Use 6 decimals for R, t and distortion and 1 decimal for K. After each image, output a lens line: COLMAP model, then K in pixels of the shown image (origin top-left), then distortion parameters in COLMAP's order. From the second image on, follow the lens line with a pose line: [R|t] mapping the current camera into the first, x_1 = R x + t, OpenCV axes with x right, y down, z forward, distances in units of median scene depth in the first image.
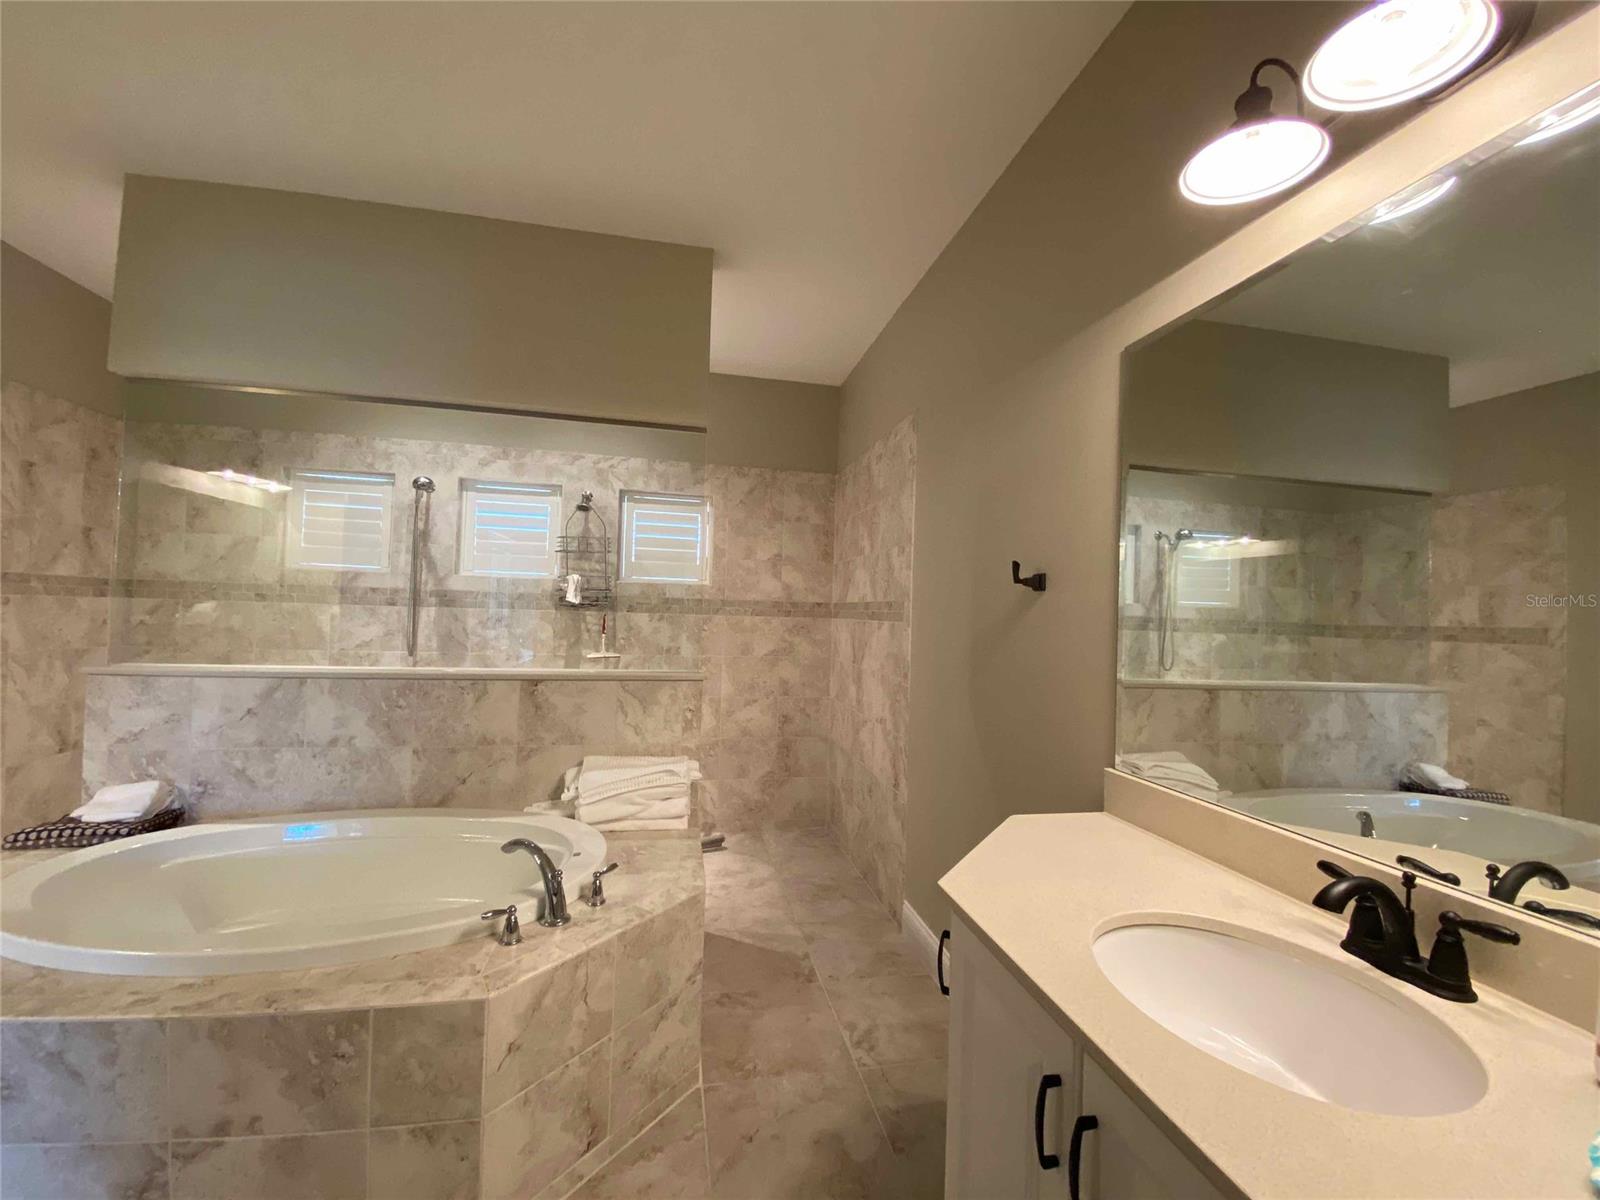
lens RADIAL K [[653.1, 0, 800.0], [0, 653.1, 600.0], [0, 0, 1]] dist [0.019416, -0.019441]
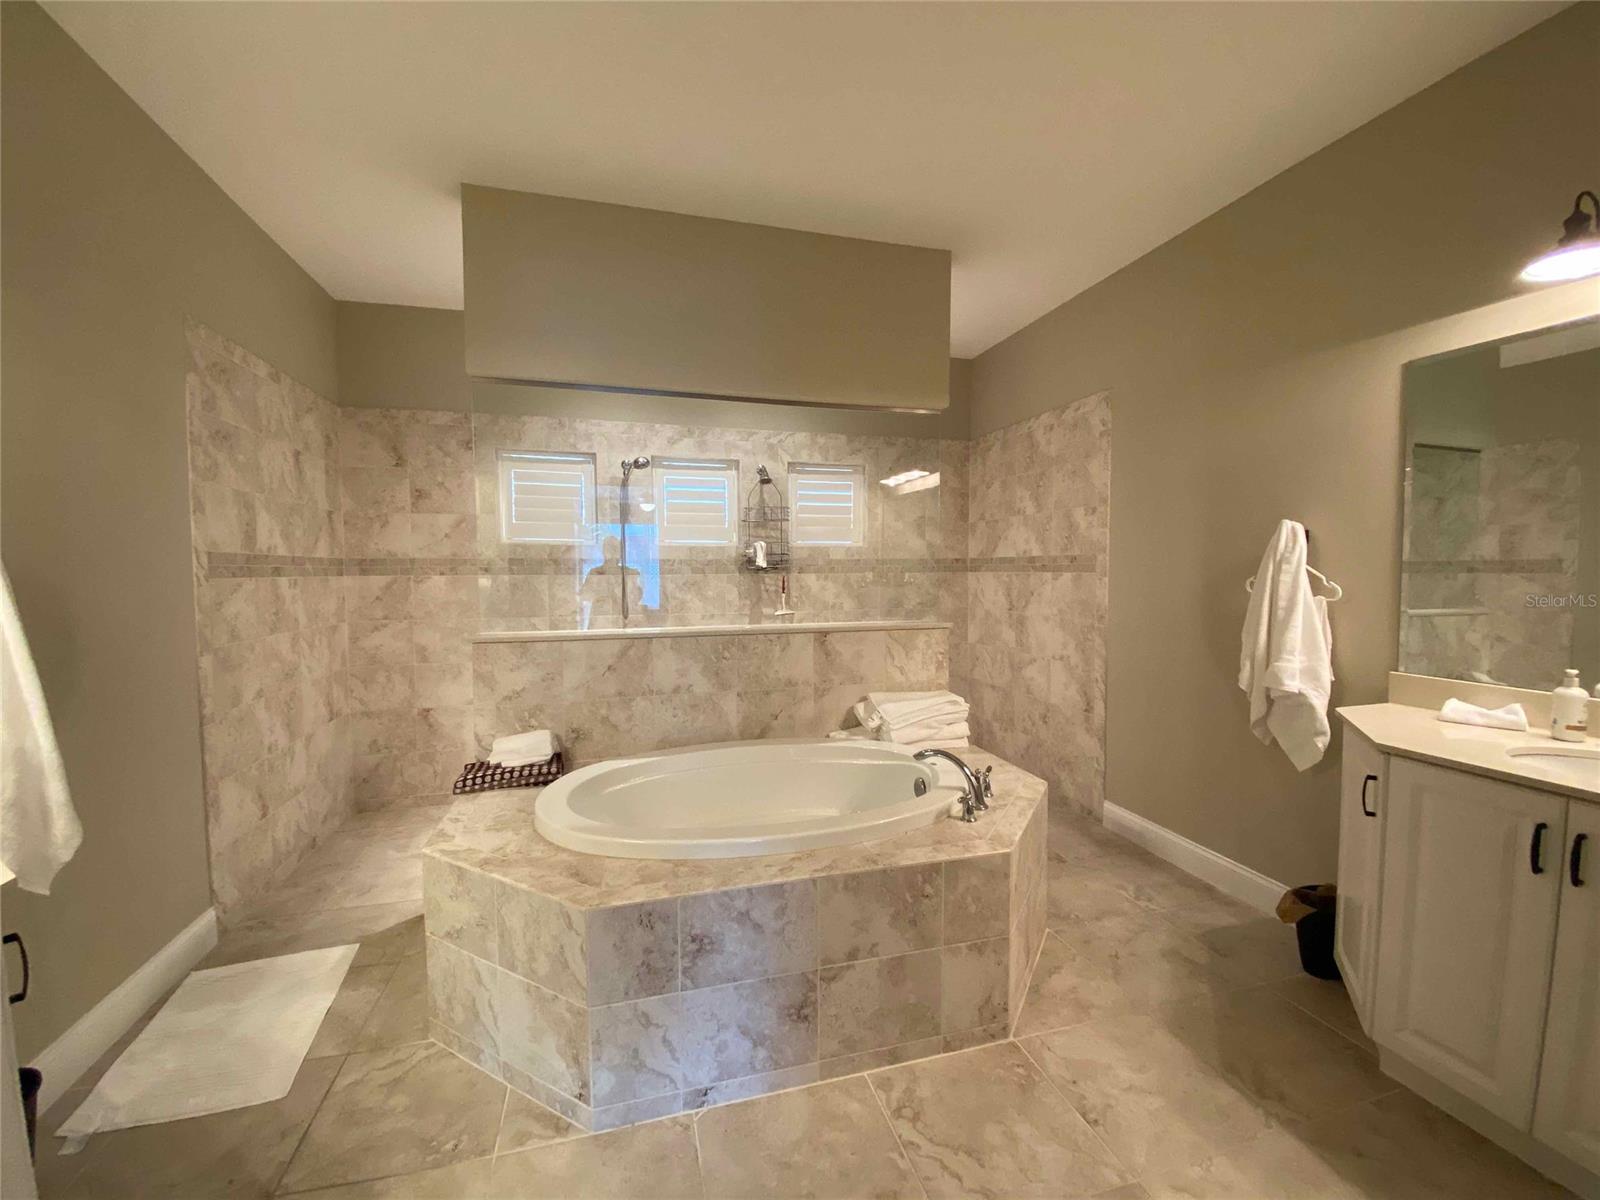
lens RADIAL K [[649.6, 0, 797.9], [0, 649.6, 599.8], [0, 0, 1]] dist [0.033666, -0.024425]
pose [[0.996777, -0.038821, 0.070199, -0.399420], [0.033965, 0.997032, 0.069086, -0.014764], [-0.072673, -0.066479, 0.995138, -0.125569]]
